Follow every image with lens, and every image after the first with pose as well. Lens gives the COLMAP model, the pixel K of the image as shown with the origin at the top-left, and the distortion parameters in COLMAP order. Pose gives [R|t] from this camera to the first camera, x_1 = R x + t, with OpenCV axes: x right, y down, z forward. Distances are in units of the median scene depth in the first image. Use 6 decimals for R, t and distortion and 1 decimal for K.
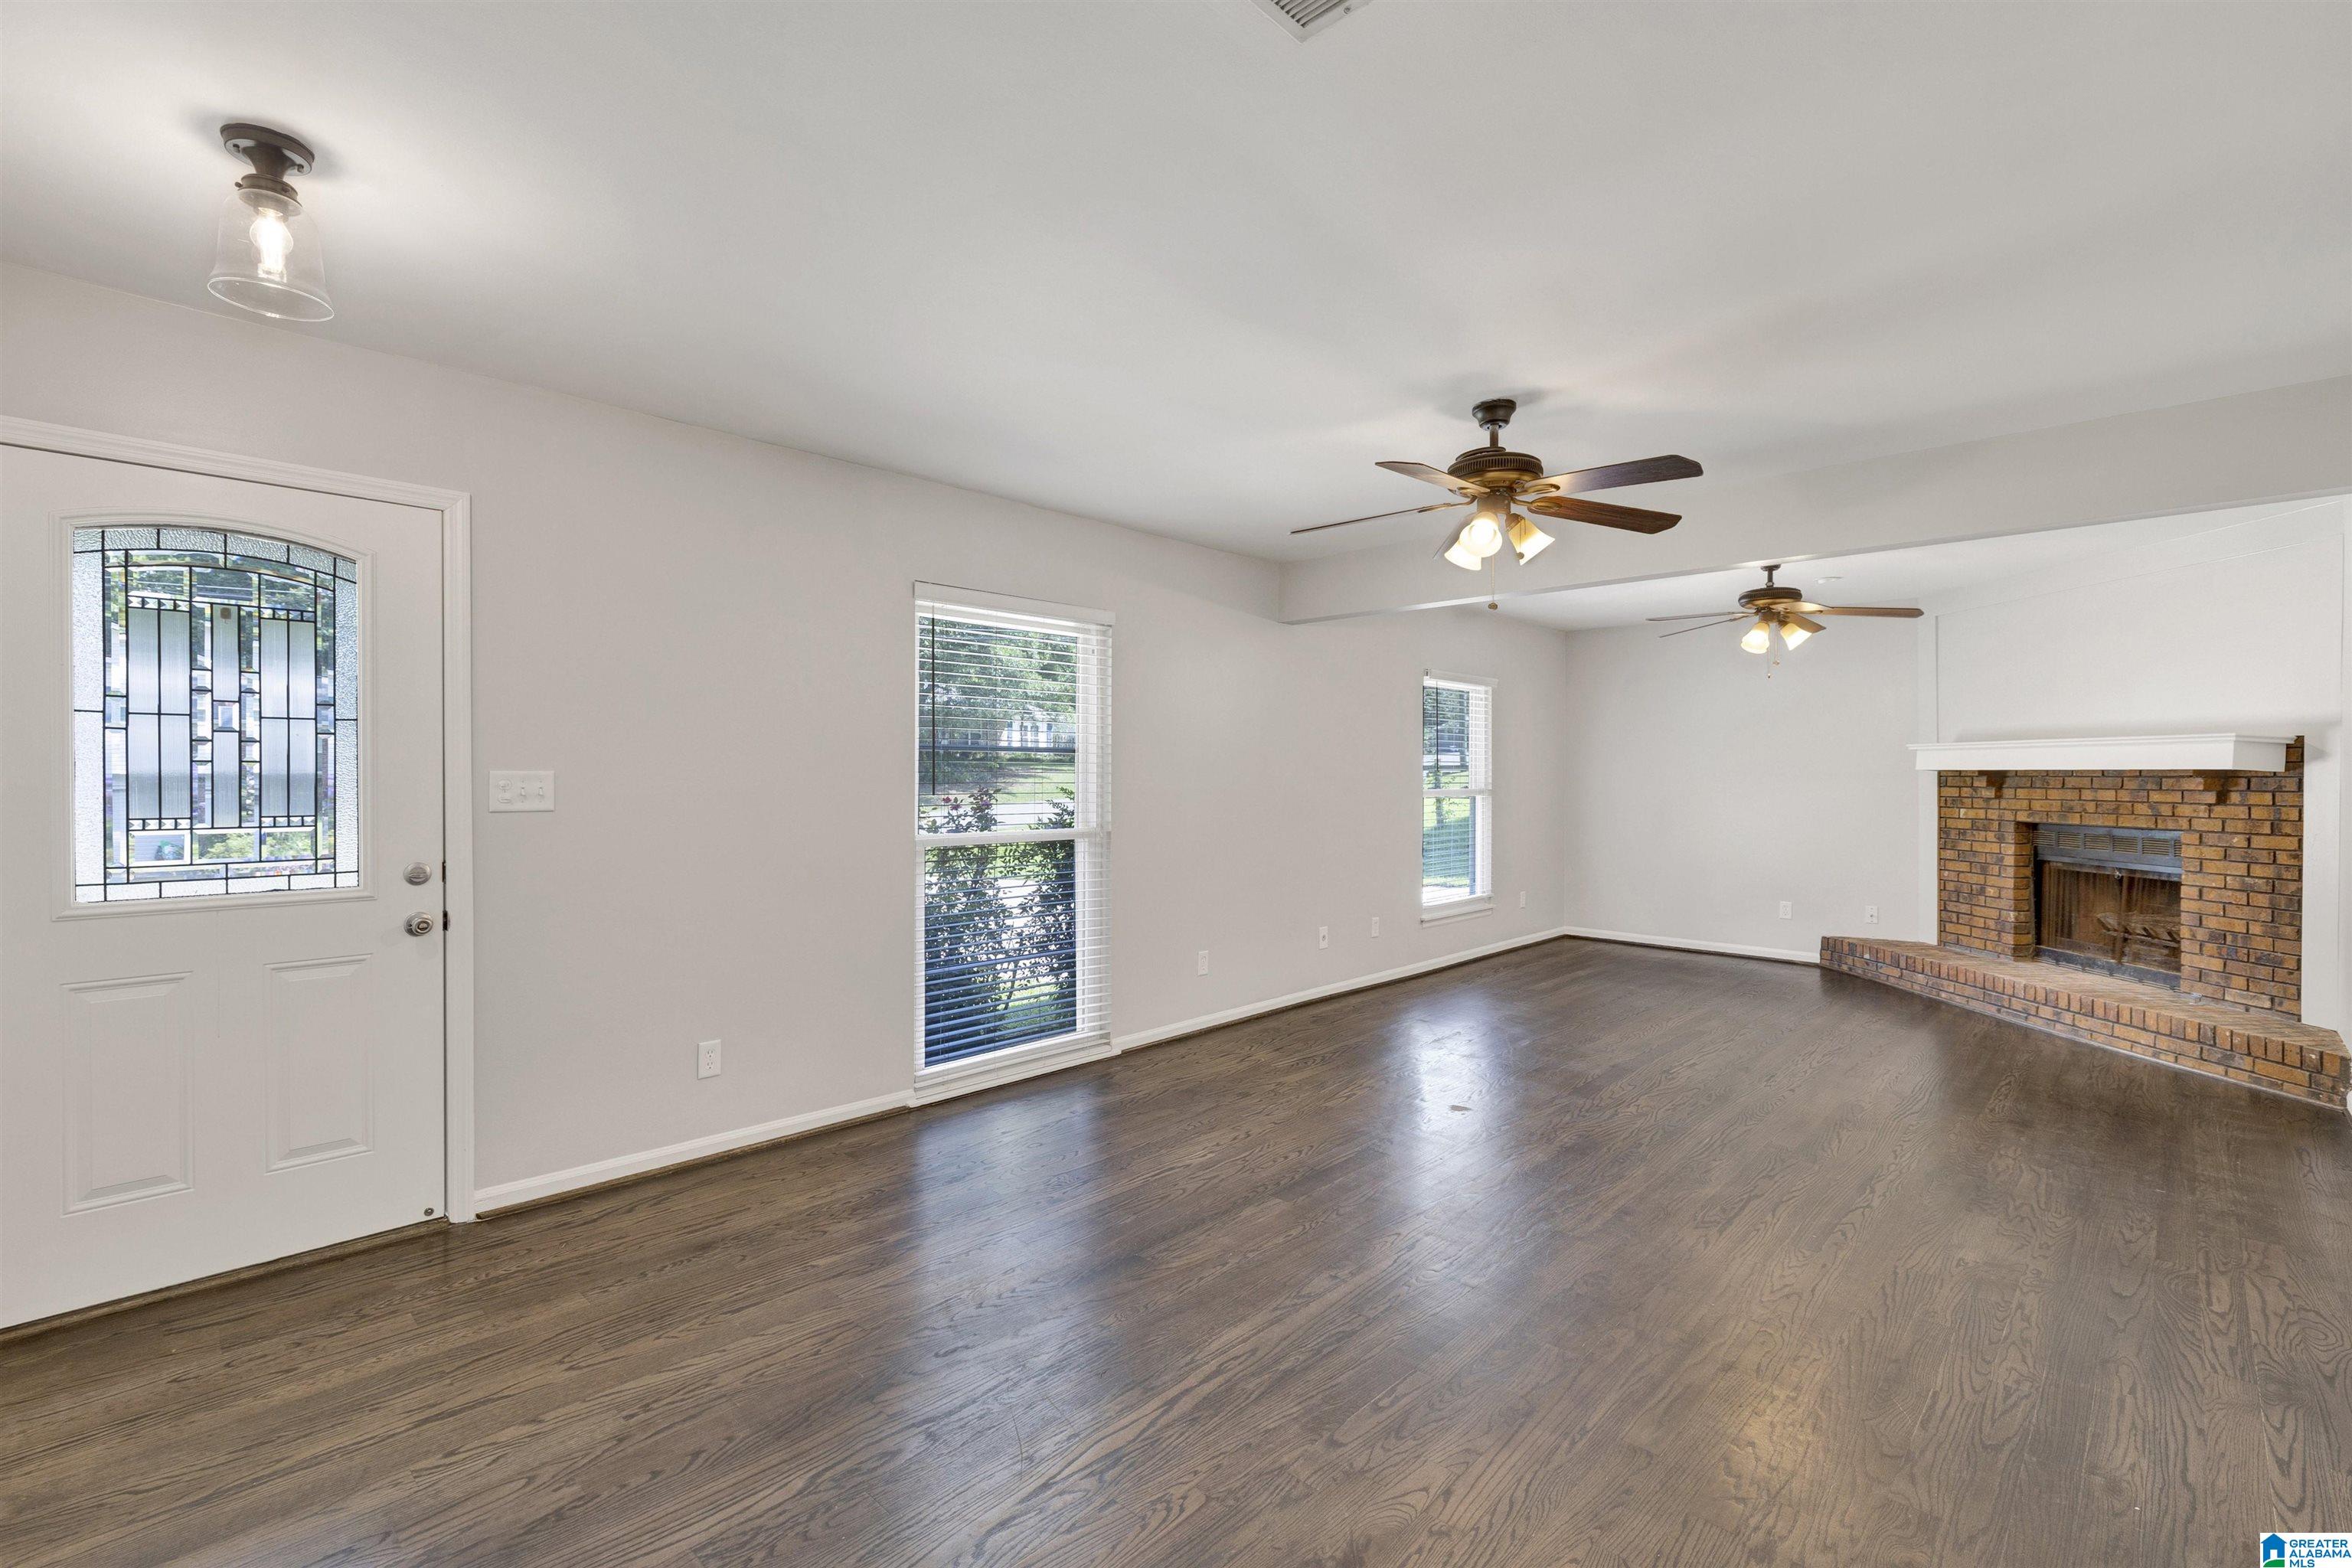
lens RADIAL K [[1020.2, 0, 1172.3], [0, 1020.2, 778.7], [0, 0, 1]] dist [0.001969, 0.000101]
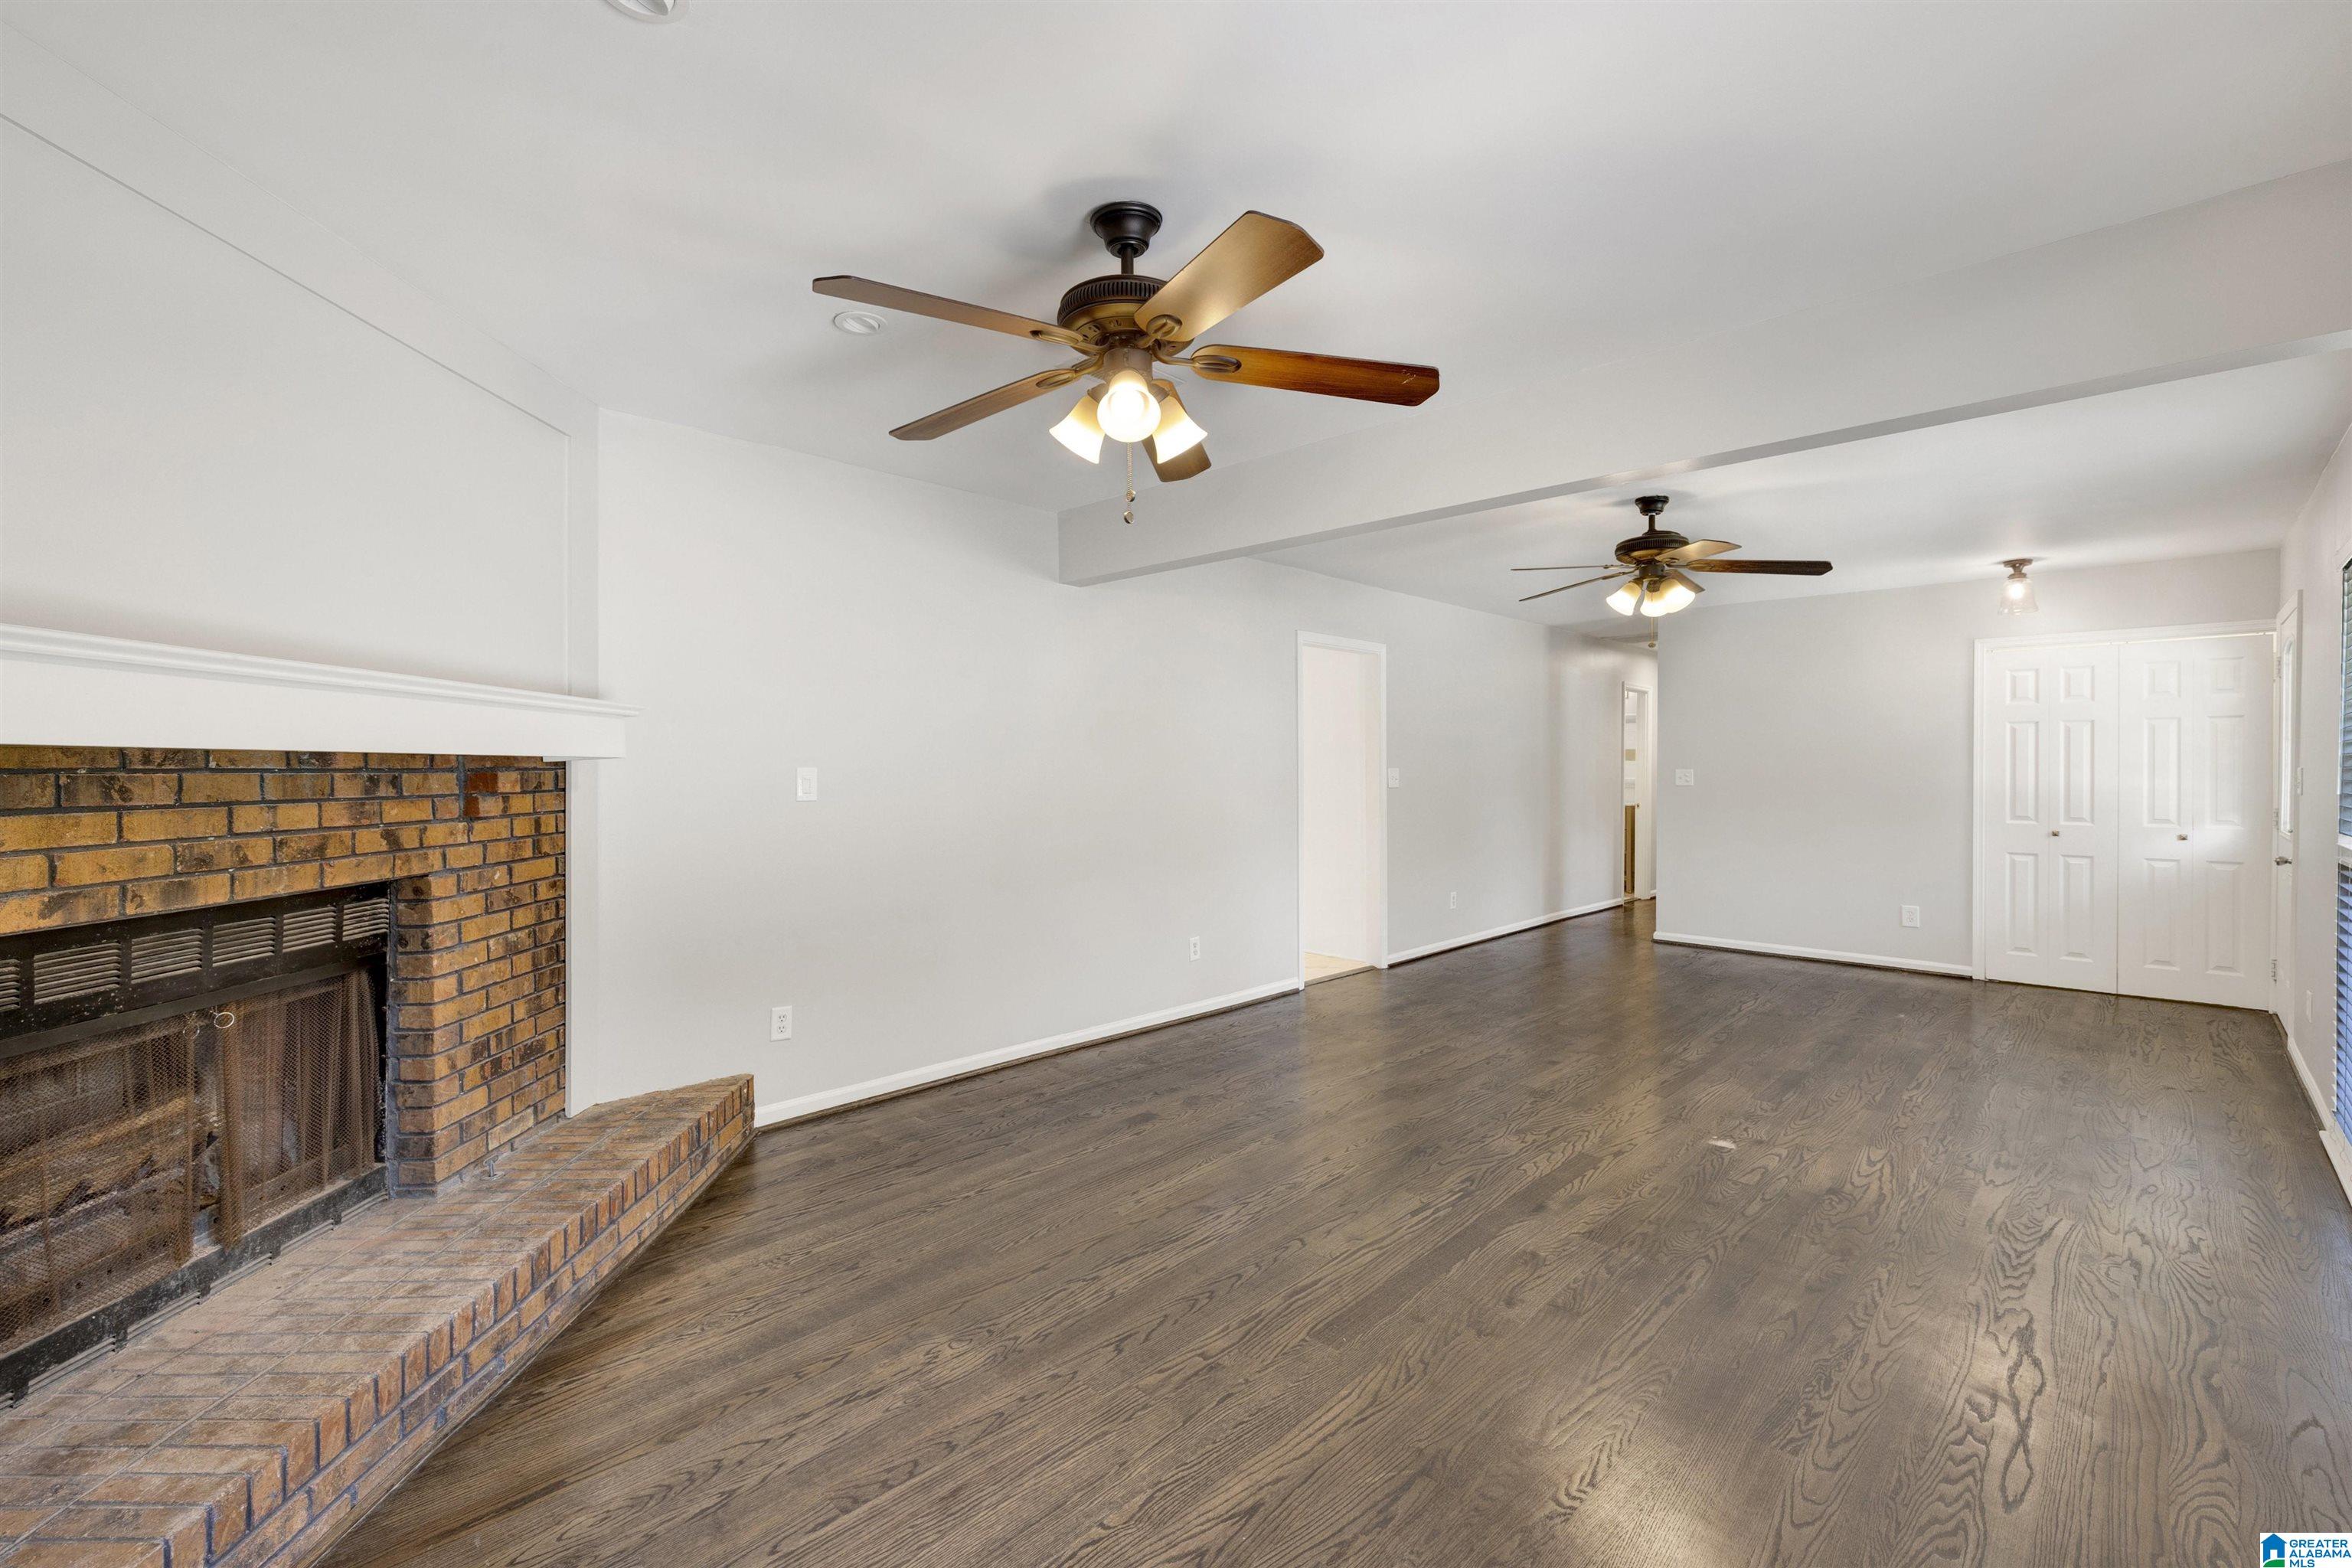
lens RADIAL K [[1020.2, 0, 1172.3], [0, 1020.2, 778.7], [0, 0, 1]] dist [0.001969, 0.000101]
pose [[-0.999998, 0.002093, -0.000658, 0.637508], [0.002082, 0.999872, 0.015842, -0.005021], [0.000691, 0.015841, -0.999874, 1.575121]]
